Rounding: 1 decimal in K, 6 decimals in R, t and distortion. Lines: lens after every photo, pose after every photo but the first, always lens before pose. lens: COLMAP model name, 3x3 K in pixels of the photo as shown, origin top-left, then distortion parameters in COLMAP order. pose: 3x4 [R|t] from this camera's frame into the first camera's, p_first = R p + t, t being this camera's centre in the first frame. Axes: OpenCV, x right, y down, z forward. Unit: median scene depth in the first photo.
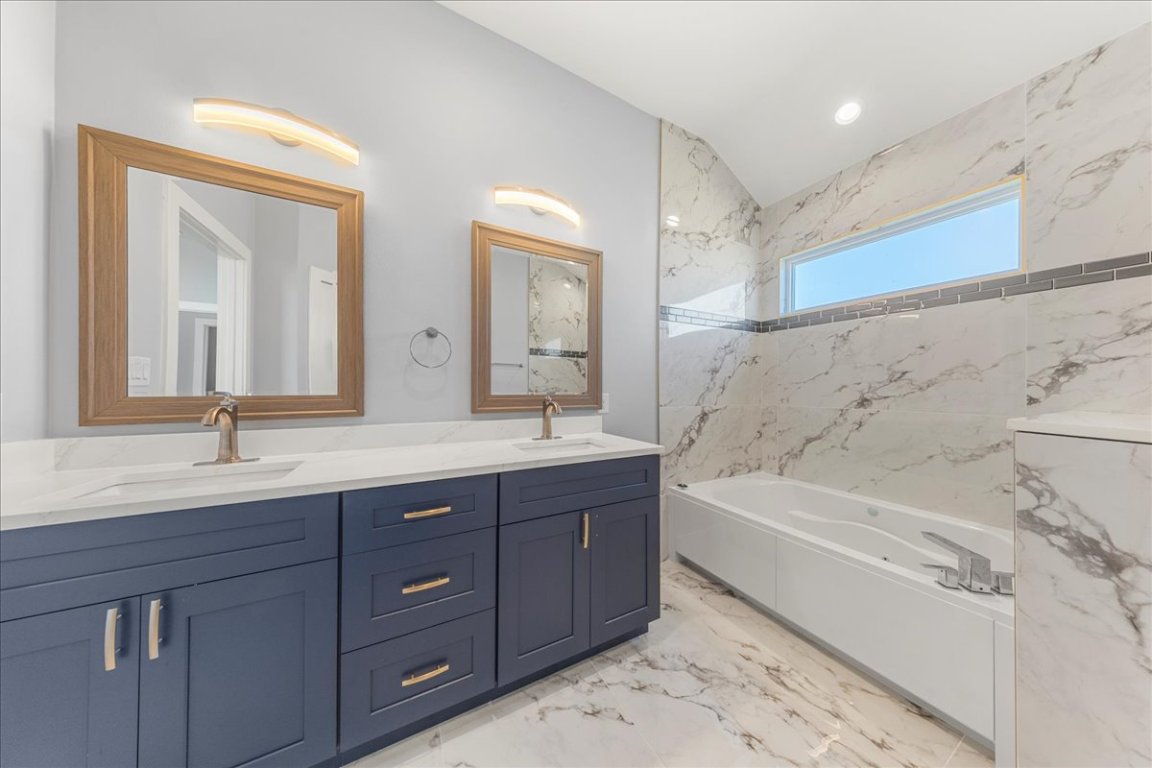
lens RADIAL K [[327.1, 0, 573.5], [0, 327.1, 387.4], [0, 0, 1]] dist [-0.001034, -0.000092]
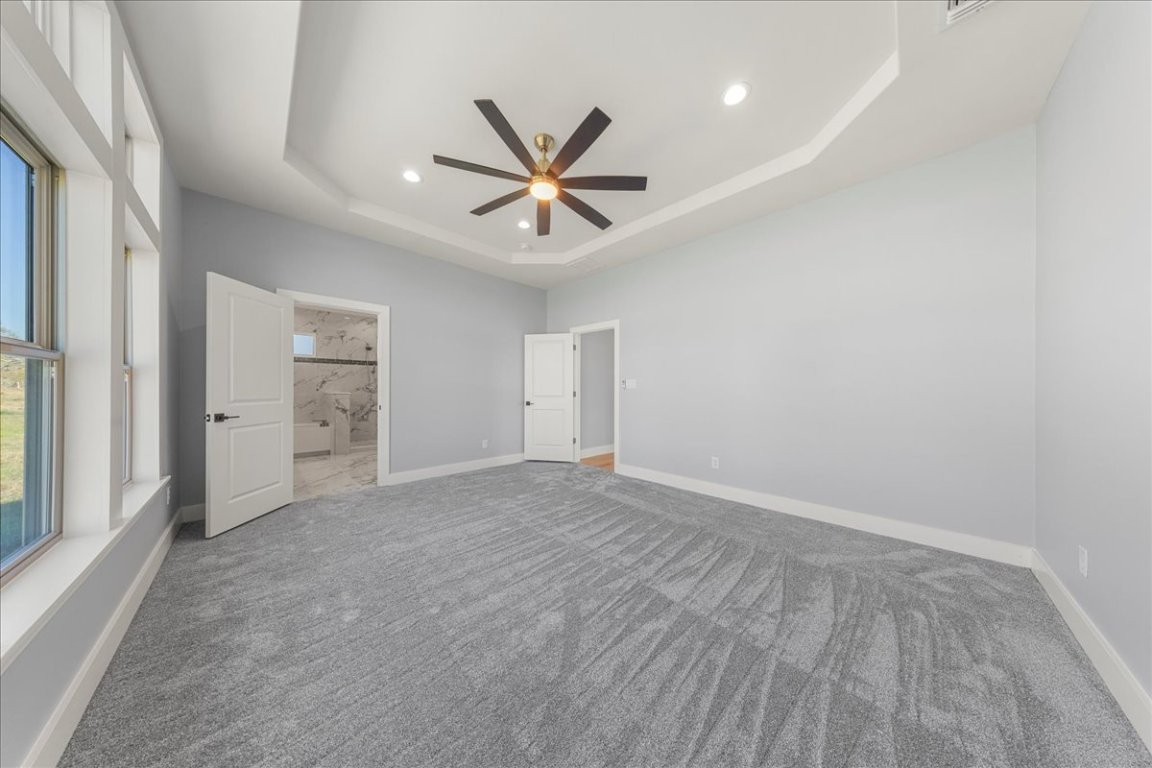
lens RADIAL K [[327.1, 0, 577.3], [0, 327.1, 389.2], [0, 0, 1]] dist [-0.001034, -0.000092]
pose [[-0.287419, -0.002628, 0.957801, -2.389830], [-0.003134, 0.999993, 0.001804, 0.010819], [-0.957800, -0.002484, -0.287426, -0.646140]]
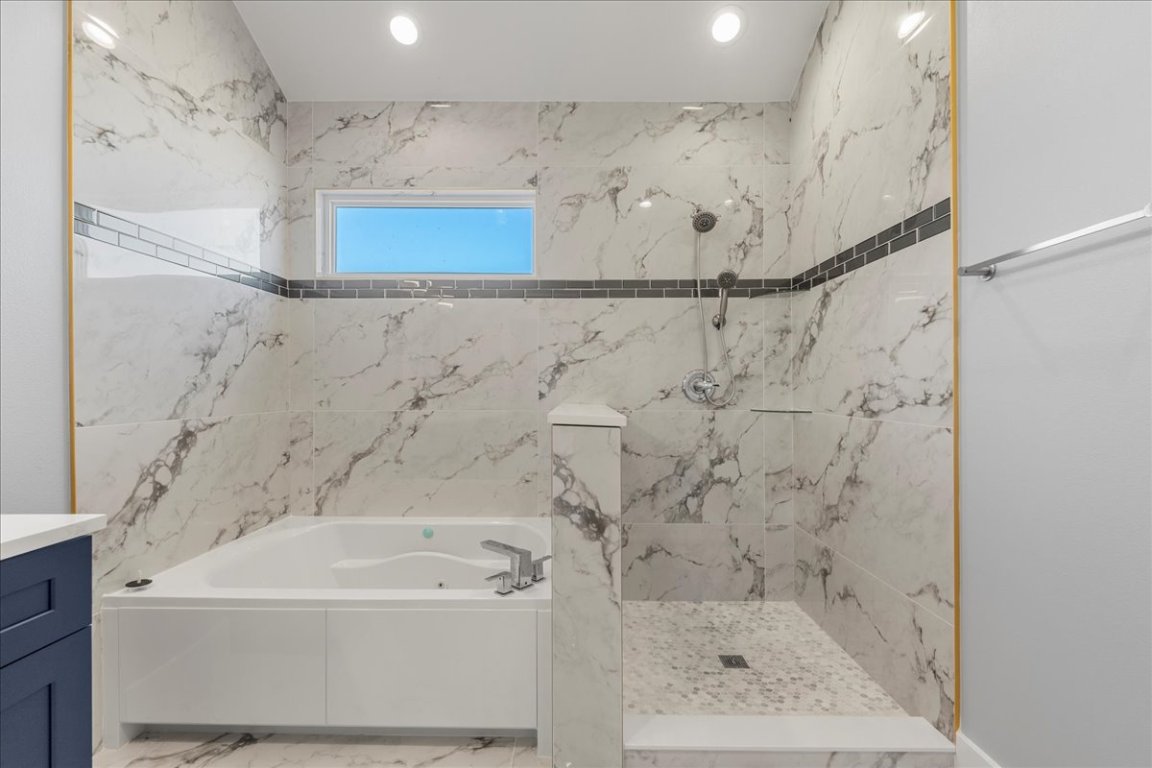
lens RADIAL K [[495.4, 0, 576.0], [0, 495.4, 388.2], [0, 0, 1]] dist [0.008804, -0.004587]
pose [[0.475723, -0.008384, 0.879555, -0.010973], [0.000924, 0.999959, 0.009032, 0.000581], [-0.879595, -0.003484, 0.475711, 0.069316]]
